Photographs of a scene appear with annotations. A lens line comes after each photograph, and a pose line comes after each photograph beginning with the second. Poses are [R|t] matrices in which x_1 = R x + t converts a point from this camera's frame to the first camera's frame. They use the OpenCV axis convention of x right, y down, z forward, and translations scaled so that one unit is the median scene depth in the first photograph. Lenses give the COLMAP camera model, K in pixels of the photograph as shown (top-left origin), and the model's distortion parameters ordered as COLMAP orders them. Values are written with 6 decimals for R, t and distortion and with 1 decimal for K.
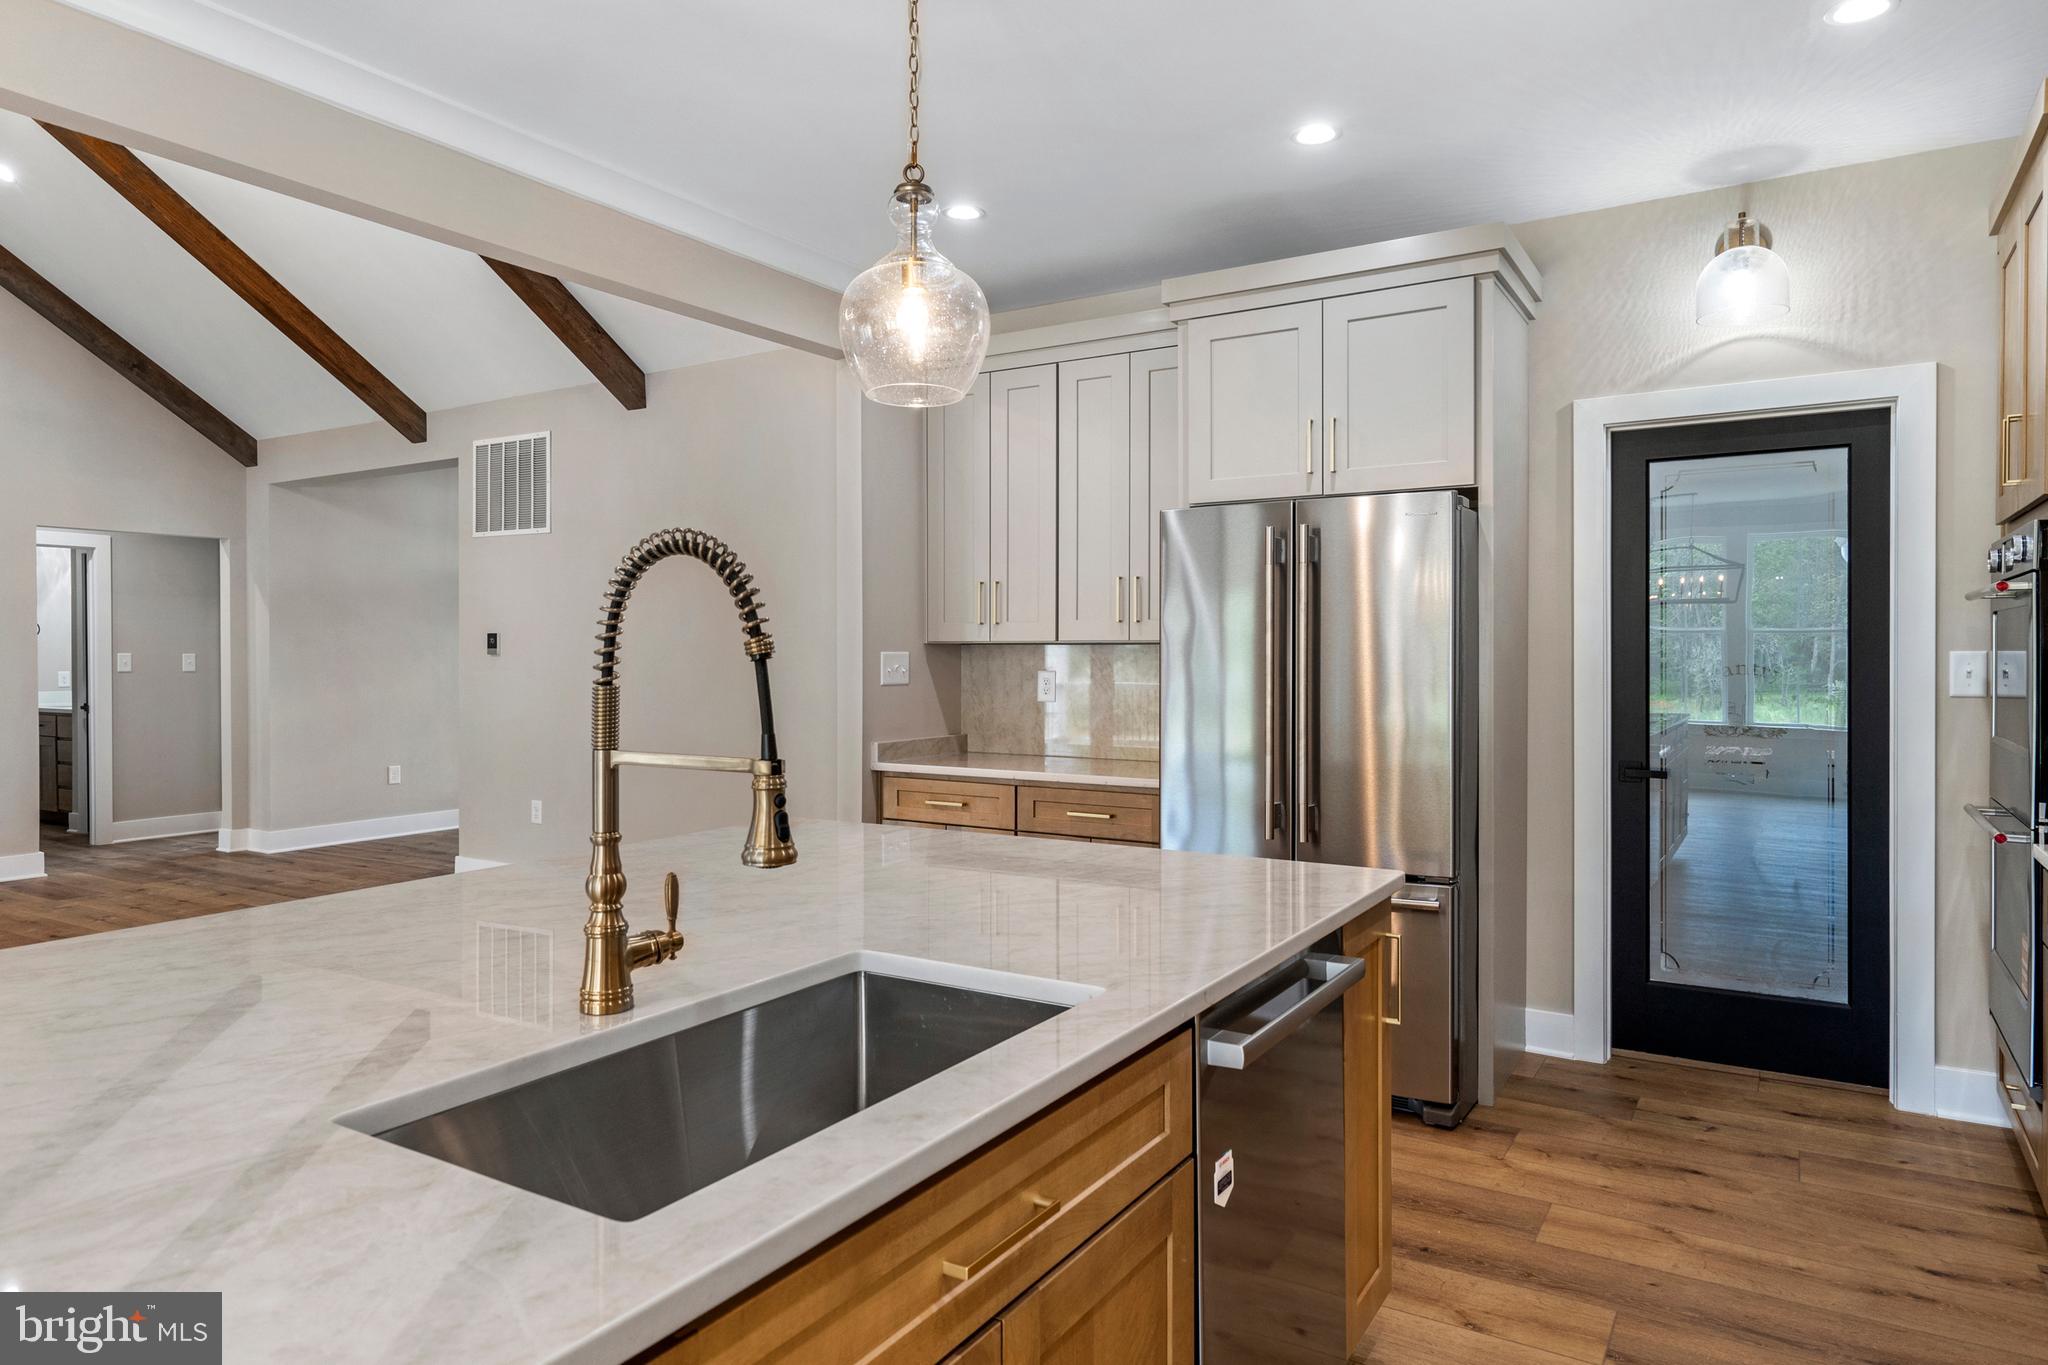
lens RADIAL K [[1249.4, 0, 1006.1], [0, 1249.4, 664.9], [0, 0, 1]] dist [0.005868, 0.001158]
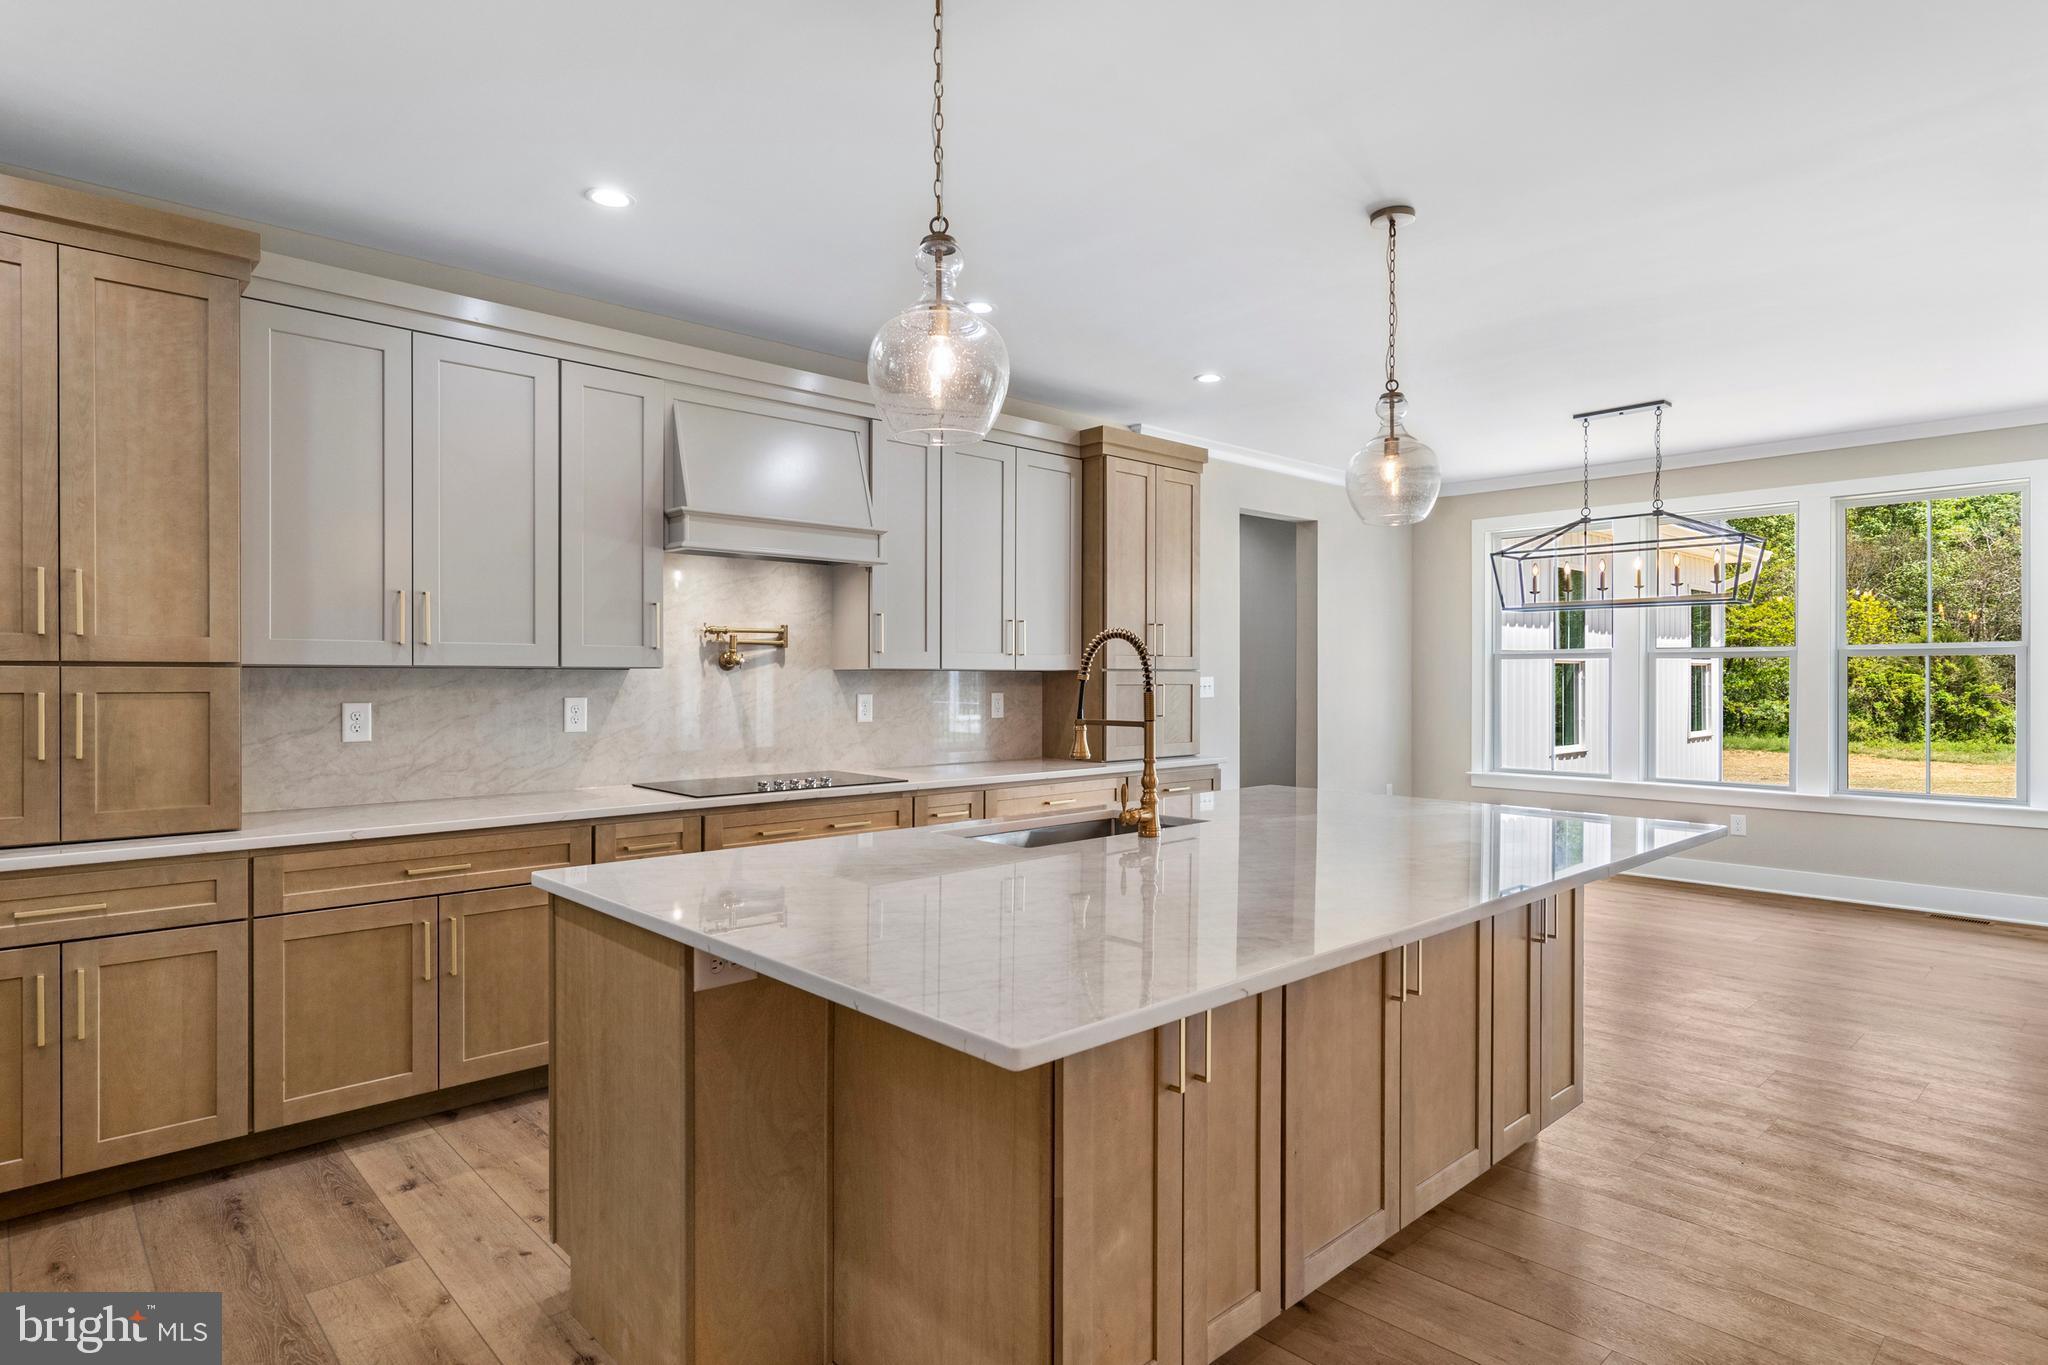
lens RADIAL K [[1108.7, 0, 1071.8], [0, 1108.7, 681.2], [0, 0, 1]] dist [0.000862, -0.000240]
pose [[-0.980307, 0.000140, 0.197480, -0.250414], [0.002812, 0.999908, 0.013247, -0.014424], [-0.197460, 0.013542, -0.980217, 1.321054]]
